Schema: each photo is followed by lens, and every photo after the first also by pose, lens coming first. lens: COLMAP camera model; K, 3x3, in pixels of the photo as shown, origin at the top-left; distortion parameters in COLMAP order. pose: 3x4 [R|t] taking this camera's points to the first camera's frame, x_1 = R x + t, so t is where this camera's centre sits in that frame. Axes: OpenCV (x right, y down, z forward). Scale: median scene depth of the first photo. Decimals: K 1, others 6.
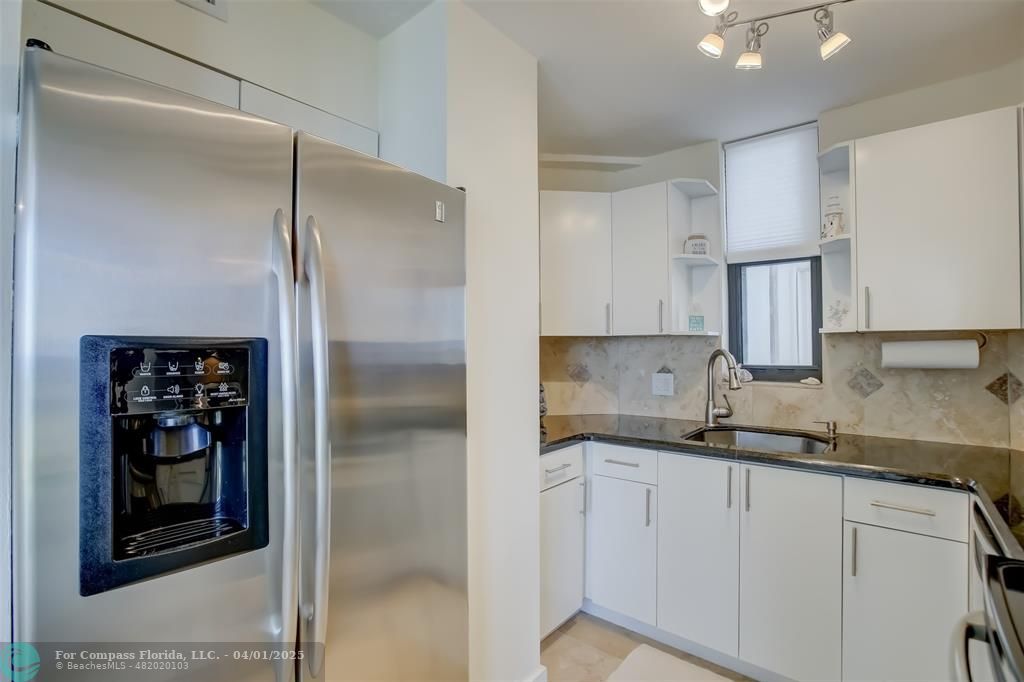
lens RADIAL K [[469.3, 0, 511.8], [0, 469.3, 341.9], [0, 0, 1]] dist [-0.030823, 0.008371]
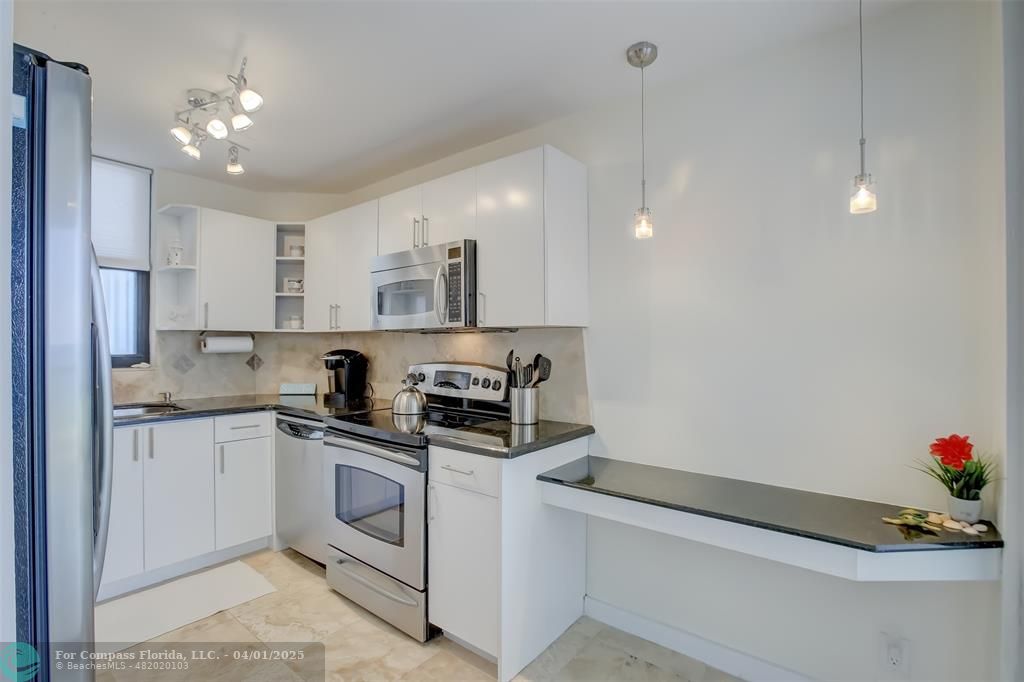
lens RADIAL K [[469.3, 0, 511.9], [0, 469.3, 346.3], [0, 0, 1]] dist [-0.030823, 0.008371]
pose [[-0.010991, -0.002807, 0.999936, -0.687390], [-0.018232, 0.999830, 0.002606, 0.007228], [-0.999773, -0.018202, -0.011040, -0.035709]]
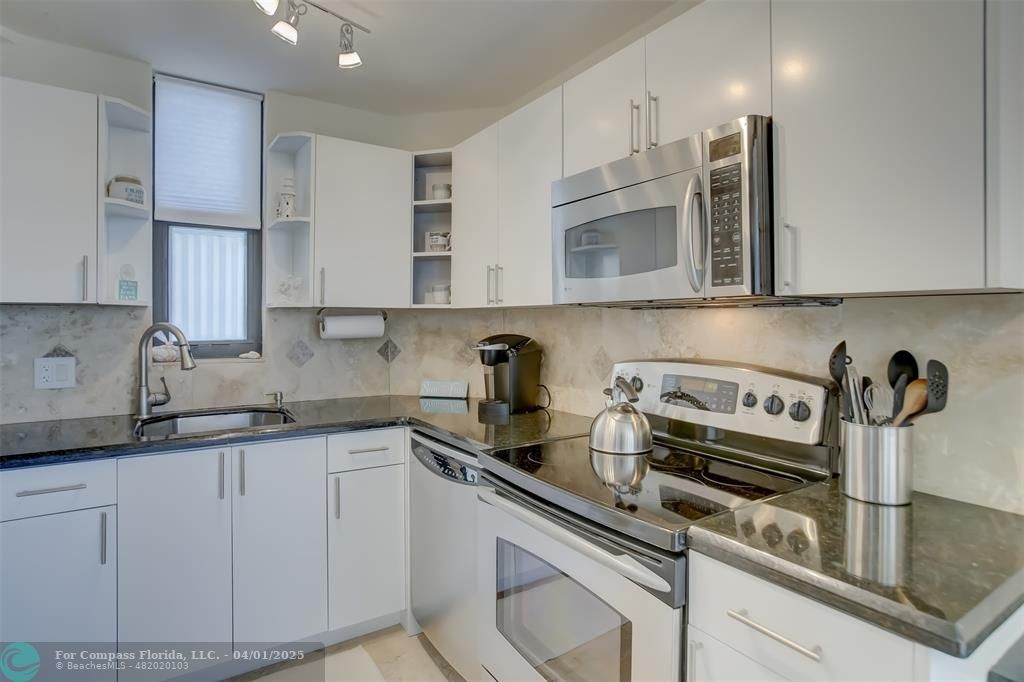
lens RADIAL K [[547.7, 0, 511.5], [0, 547.7, 320.2], [0, 0, 1]] dist [-0.011575, 0.000437]
pose [[0.305922, 0.000740, 0.952056, -0.299633], [-0.015004, 0.999879, 0.004044, -0.002736], [-0.951938, -0.015522, 0.305896, 0.116298]]
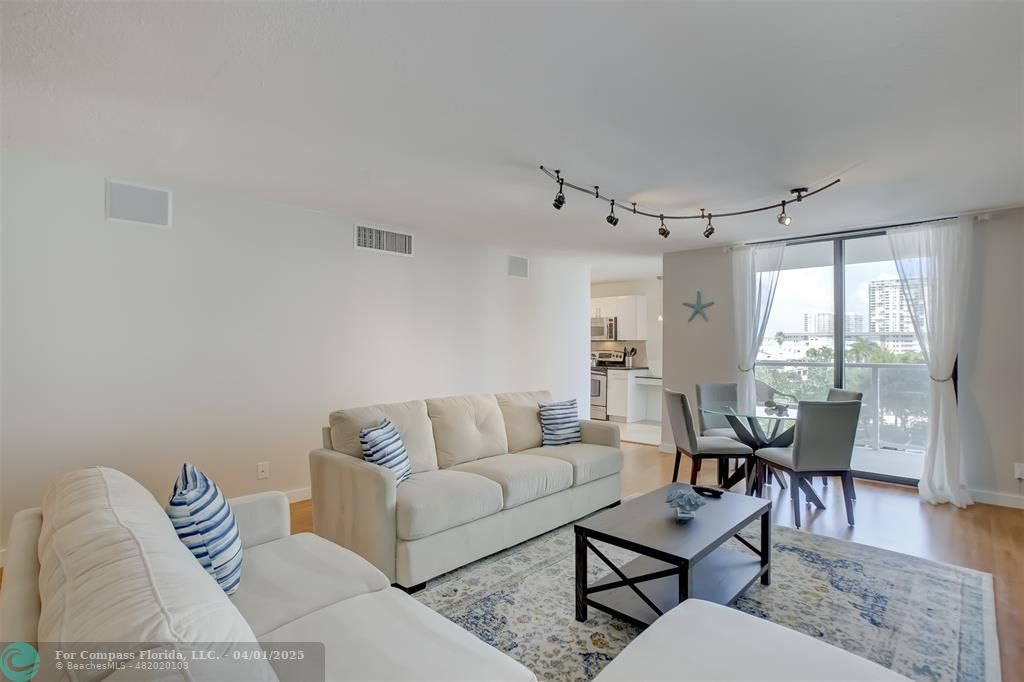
lens RADIAL K [[469.3, 0, 516.7], [0, 469.3, 345.9], [0, 0, 1]] dist [-0.030823, 0.008371]
pose [[0.081522, 0.008875, 0.996632, -3.505394], [-0.019690, 0.999780, -0.007292, 0.059814], [-0.996477, -0.019029, 0.081679, 0.525471]]
